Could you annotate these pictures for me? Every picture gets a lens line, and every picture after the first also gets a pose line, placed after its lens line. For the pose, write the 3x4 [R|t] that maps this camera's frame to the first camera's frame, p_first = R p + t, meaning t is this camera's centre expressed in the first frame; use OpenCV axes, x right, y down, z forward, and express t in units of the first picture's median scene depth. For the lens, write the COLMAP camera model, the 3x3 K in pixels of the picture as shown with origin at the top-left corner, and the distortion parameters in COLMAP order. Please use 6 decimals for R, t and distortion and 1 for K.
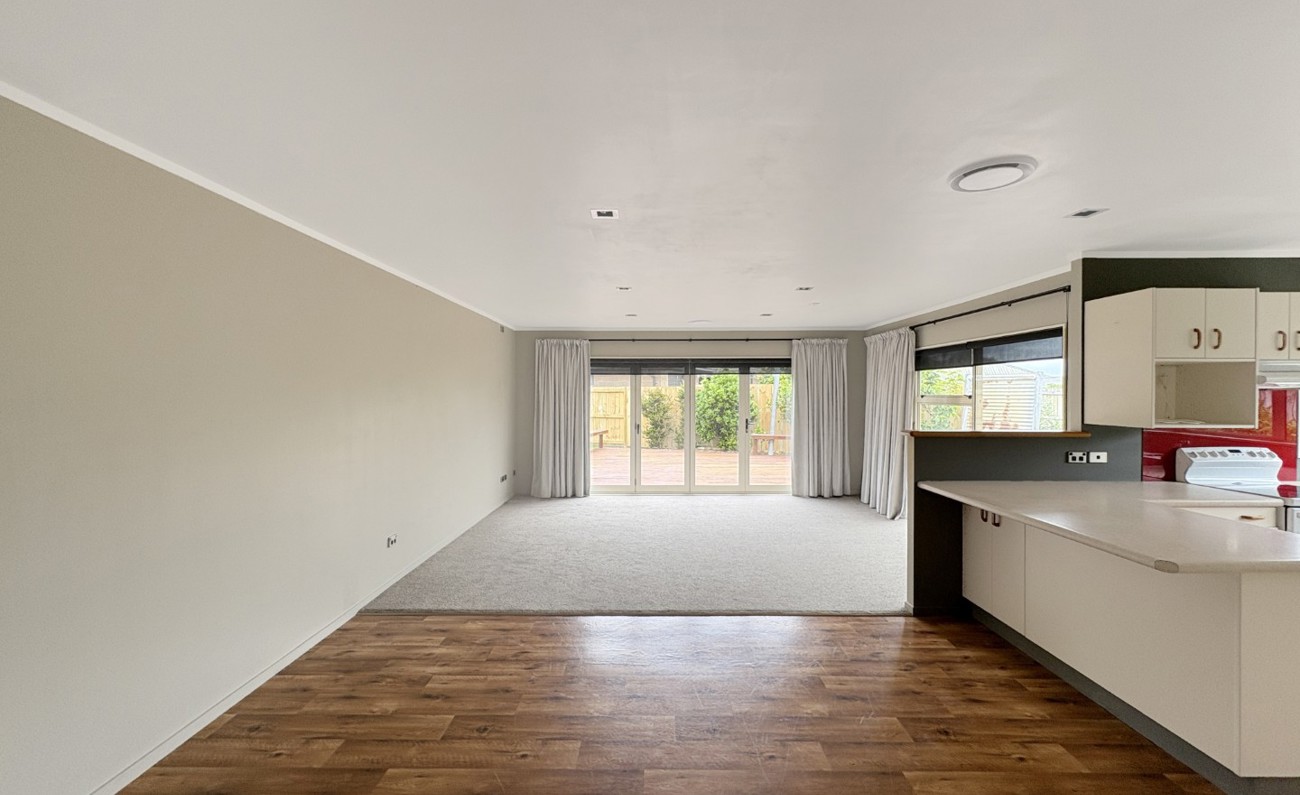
lens RADIAL K [[515.0, 0, 646.8], [0, 515.0, 393.0], [0, 0, 1]] dist [0.001911, 0.000100]
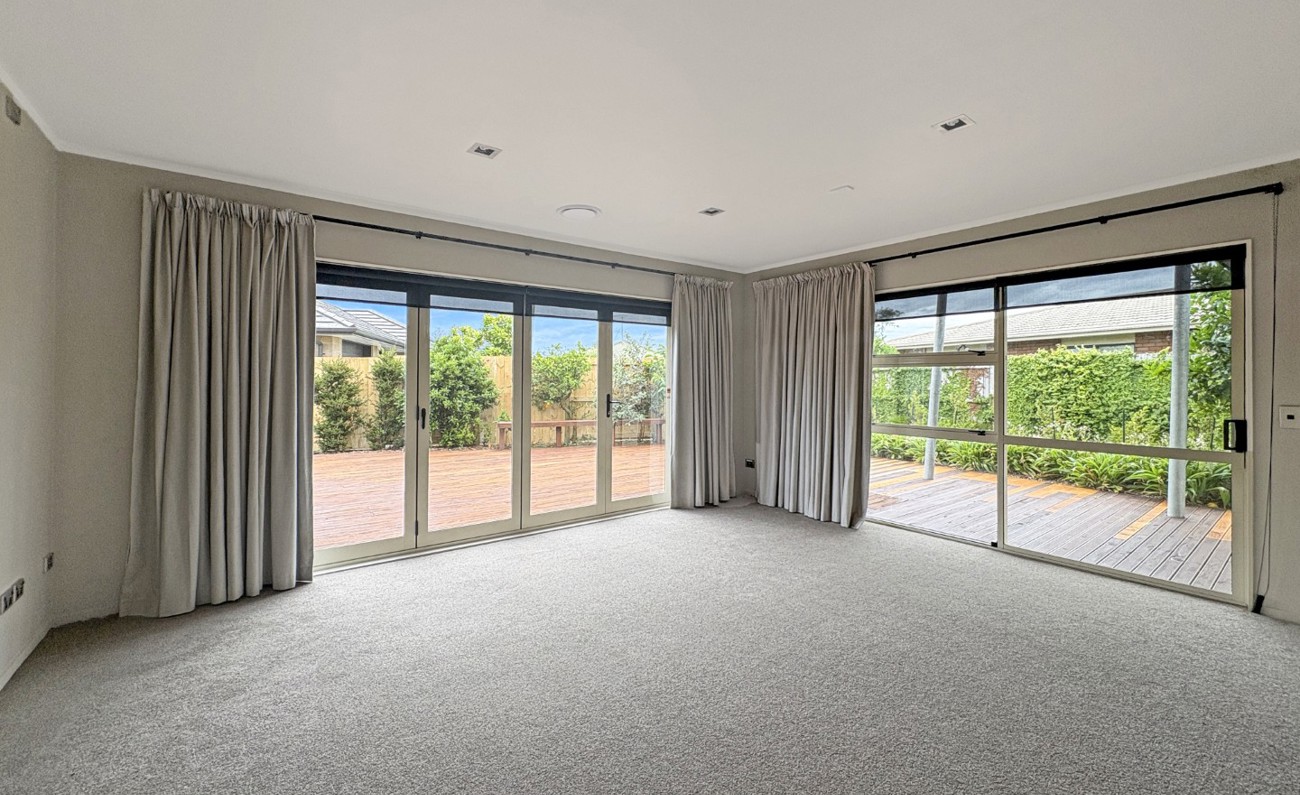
lens RADIAL K [[530.3, 0, 647.8], [0, 530.3, 374.8], [0, 0, 1]] dist [0.002051, 0.000040]
pose [[0.790564, 0.008290, 0.612324, -0.161912], [-0.002870, 0.999948, -0.009833, 0.033455], [-0.612373, 0.006016, 0.790546, 0.480363]]
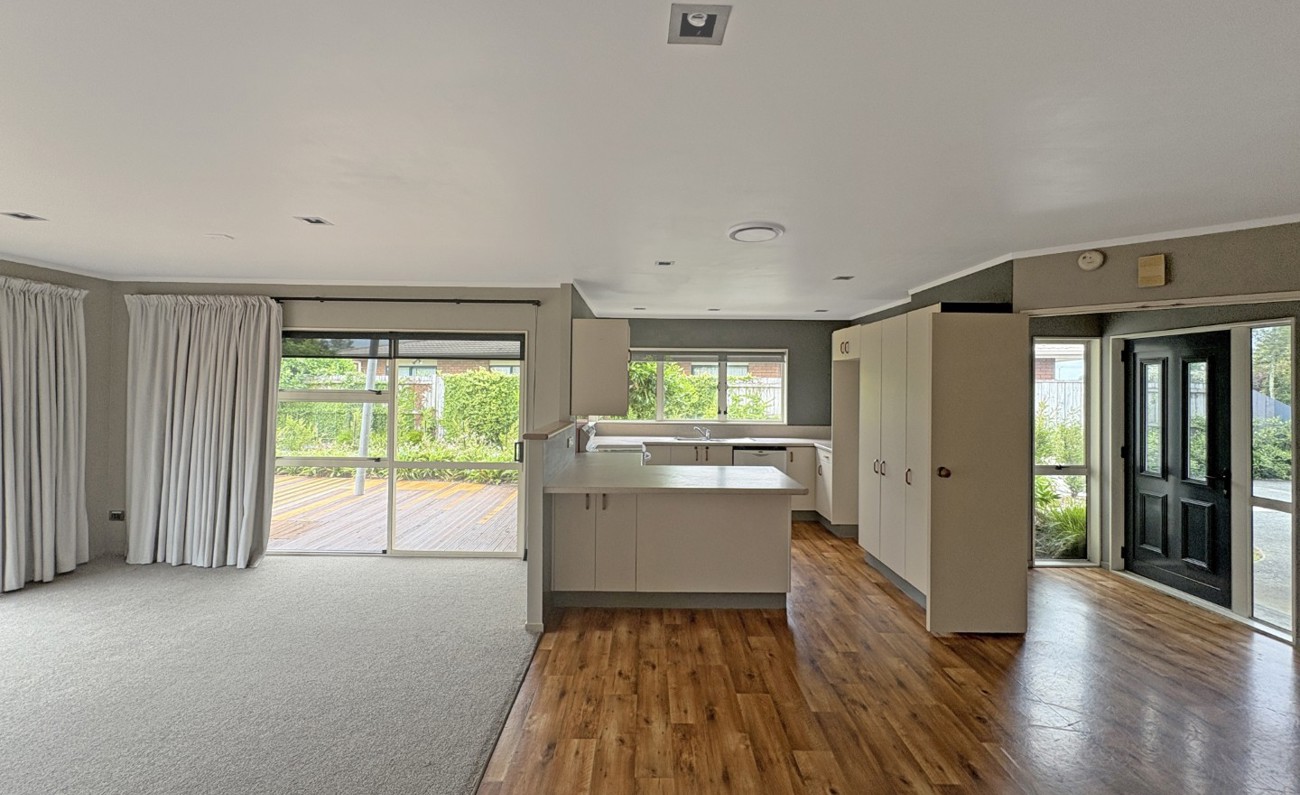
lens RADIAL K [[527.0, 0, 646.1], [0, 527.0, 382.7], [0, 0, 1]] dist [0.004037, 0.000011]
pose [[-0.006330, 0.007407, 0.999953, -0.201334], [-0.011524, 0.999906, -0.007480, -0.005698], [-0.999914, -0.011571, -0.006244, 0.380393]]
